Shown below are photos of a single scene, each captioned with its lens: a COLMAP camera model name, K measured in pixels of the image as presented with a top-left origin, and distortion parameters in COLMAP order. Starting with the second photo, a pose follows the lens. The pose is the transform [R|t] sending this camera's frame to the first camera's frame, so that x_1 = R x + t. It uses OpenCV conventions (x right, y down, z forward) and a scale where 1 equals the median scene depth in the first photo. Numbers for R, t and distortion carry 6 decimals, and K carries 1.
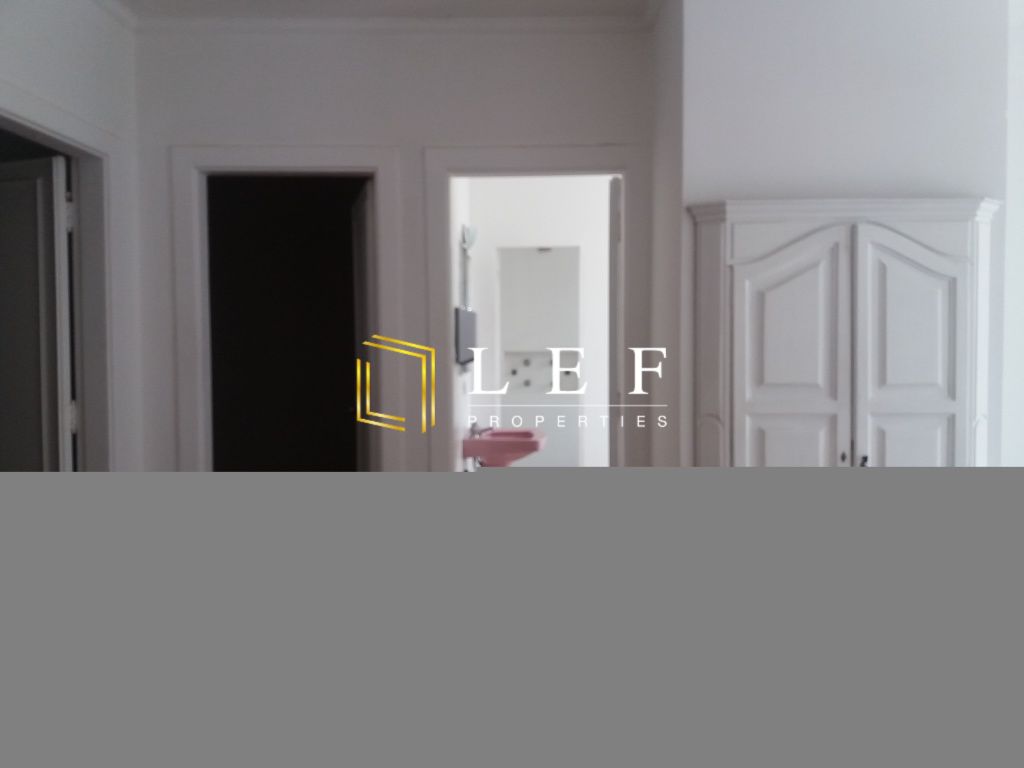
lens RADIAL K [[833.5, 0, 507.3], [0, 833.5, 382.4], [0, 0, 1]] dist [0.015435, -0.069733]
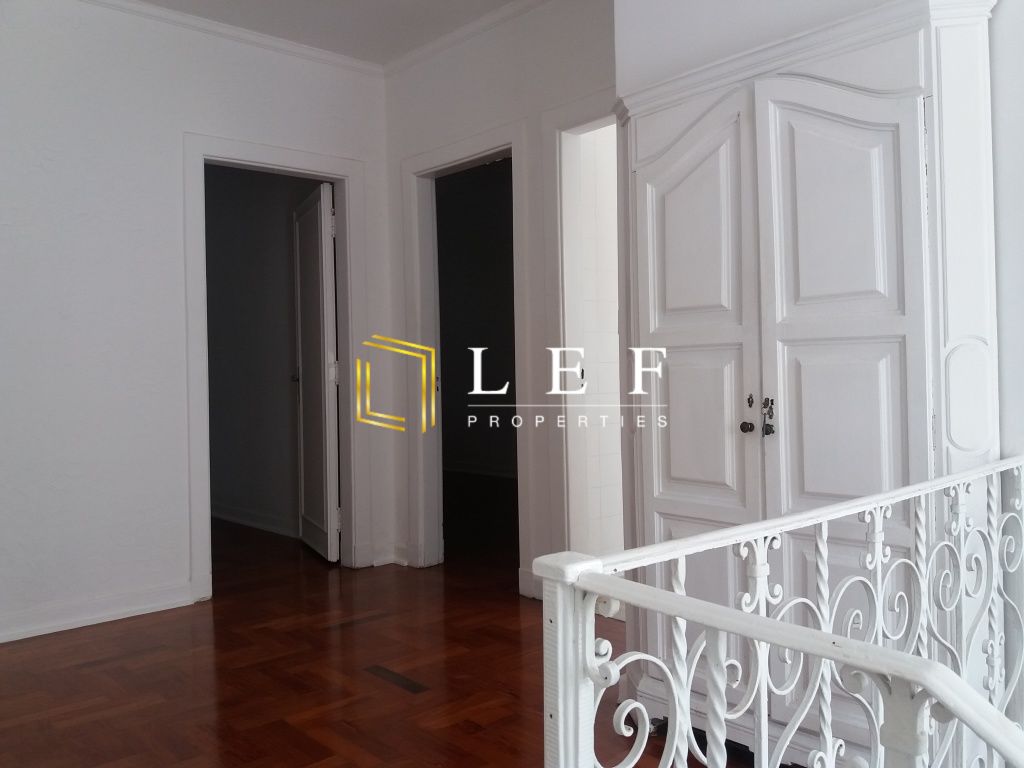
lens RADIAL K [[833.5, 0, 513.9], [0, 833.5, 390.6], [0, 0, 1]] dist [0.015435, -0.069733]
pose [[0.683401, 0.004782, -0.730027, 0.799616], [-0.016176, 0.999832, -0.008594, 0.089821], [0.729864, 0.017682, 0.683364, 0.343486]]
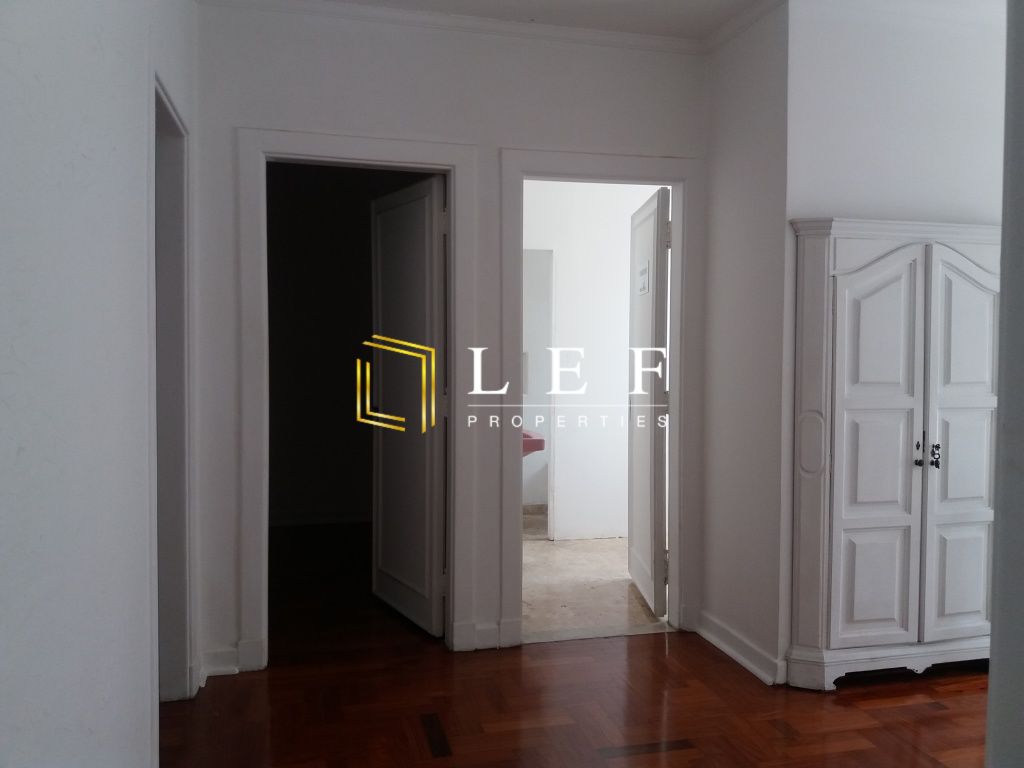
lens RADIAL K [[833.5, 0, 519.9], [0, 833.5, 379.7], [0, 0, 1]] dist [0.015435, -0.069733]
pose [[0.965674, -0.001727, 0.259750, -0.425003], [0.002986, 0.999986, -0.004451, 0.001938], [-0.259739, 0.005073, 0.965666, 0.033816]]
